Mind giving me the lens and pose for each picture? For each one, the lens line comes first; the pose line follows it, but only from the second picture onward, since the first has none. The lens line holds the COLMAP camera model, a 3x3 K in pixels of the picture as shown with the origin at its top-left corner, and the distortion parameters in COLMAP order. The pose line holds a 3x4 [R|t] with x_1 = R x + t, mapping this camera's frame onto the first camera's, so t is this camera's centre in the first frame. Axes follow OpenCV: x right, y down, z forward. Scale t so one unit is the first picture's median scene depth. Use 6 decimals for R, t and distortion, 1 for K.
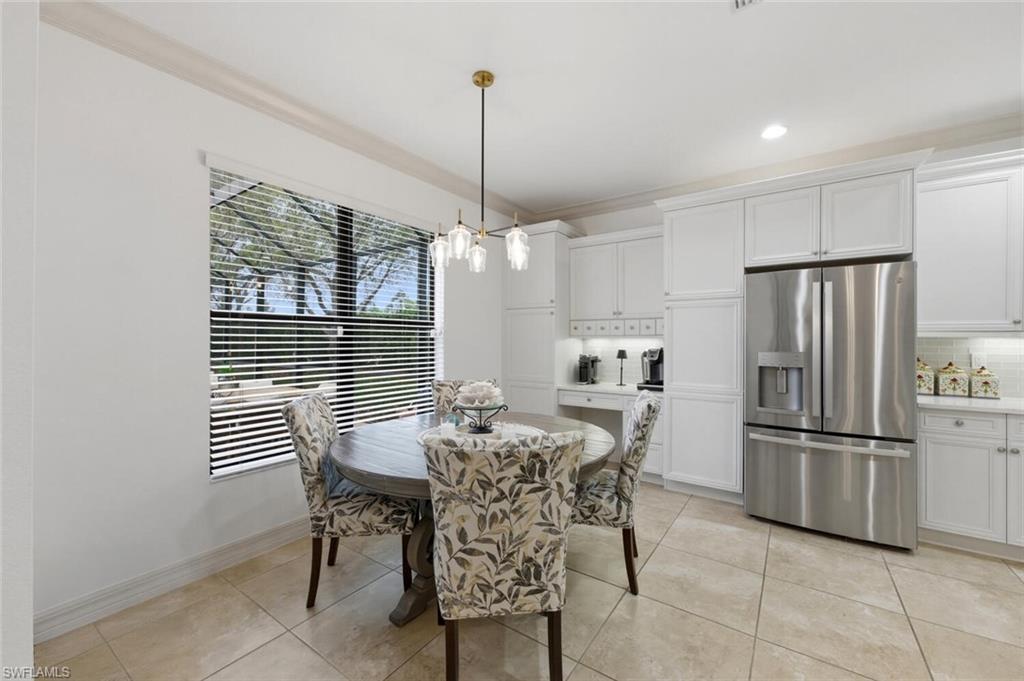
lens RADIAL K [[410.1, 0, 519.1], [0, 410.1, 339.9], [0, 0, 1]] dist [-0.005043, 0.004493]
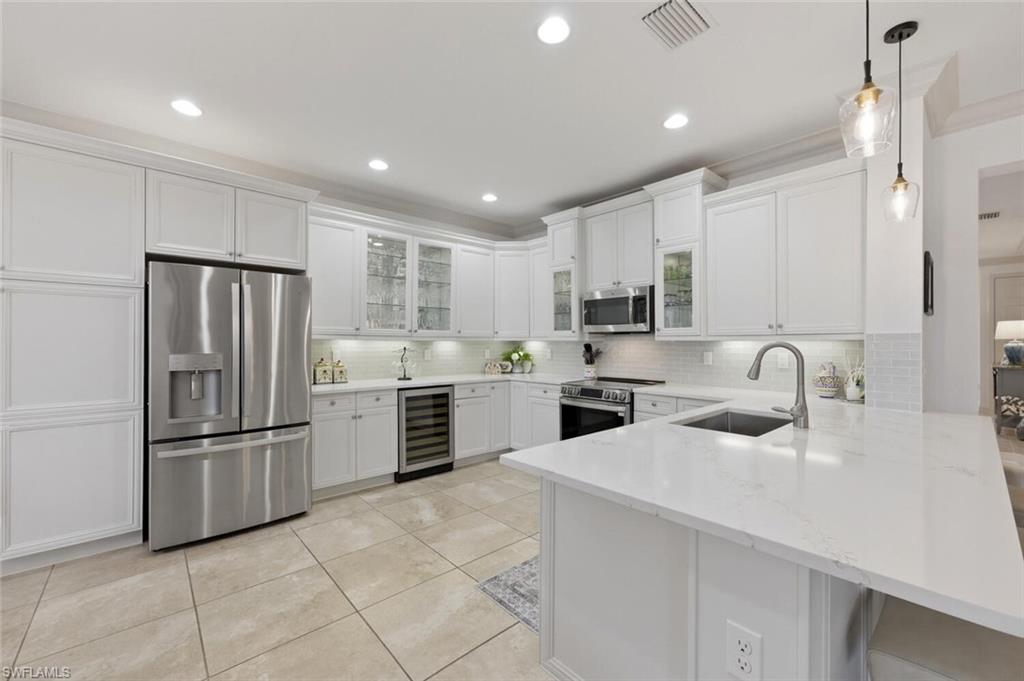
lens RADIAL K [[410.1, 0, 515.6], [0, 410.1, 339.9], [0, 0, 1]] dist [-0.005043, 0.004493]
pose [[0.226512, 0.005475, 0.973993, -0.089596], [0.000644, 0.999983, -0.005771, 0.004501], [-0.974008, 0.001934, 0.226505, 0.104484]]
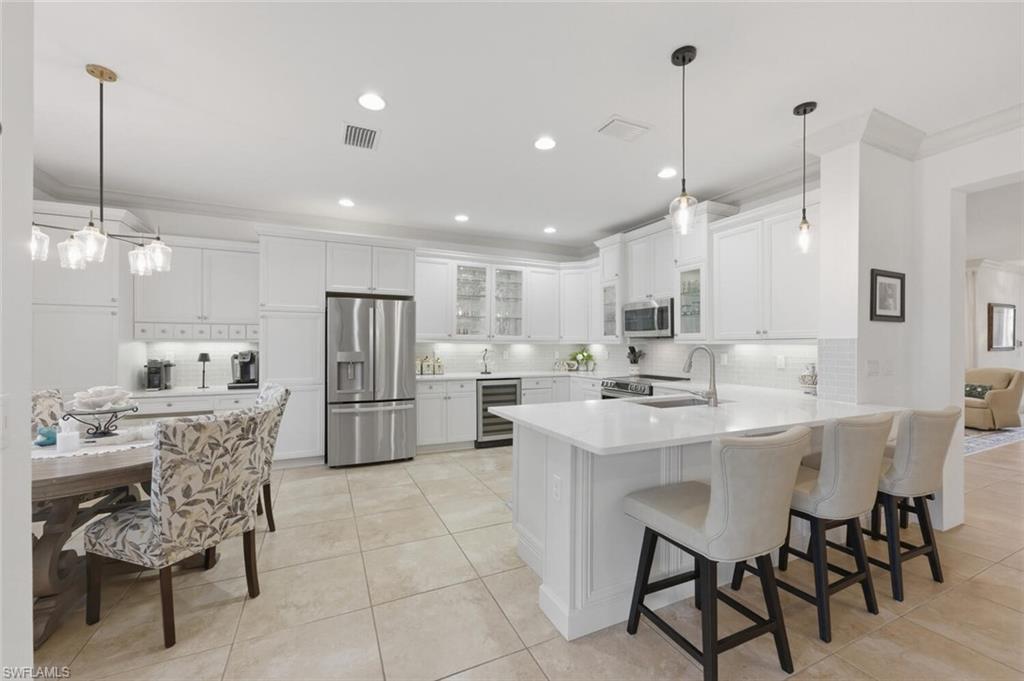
lens RADIAL K [[410.1, 0, 515.6], [0, 410.1, 343.0], [0, 0, 1]] dist [-0.005043, 0.004493]
pose [[0.496712, 0.004045, 0.867906, -0.381252], [-0.001068, 0.999991, -0.004049, 0.002669], [-0.867915, 0.001084, 0.496712, -0.285901]]
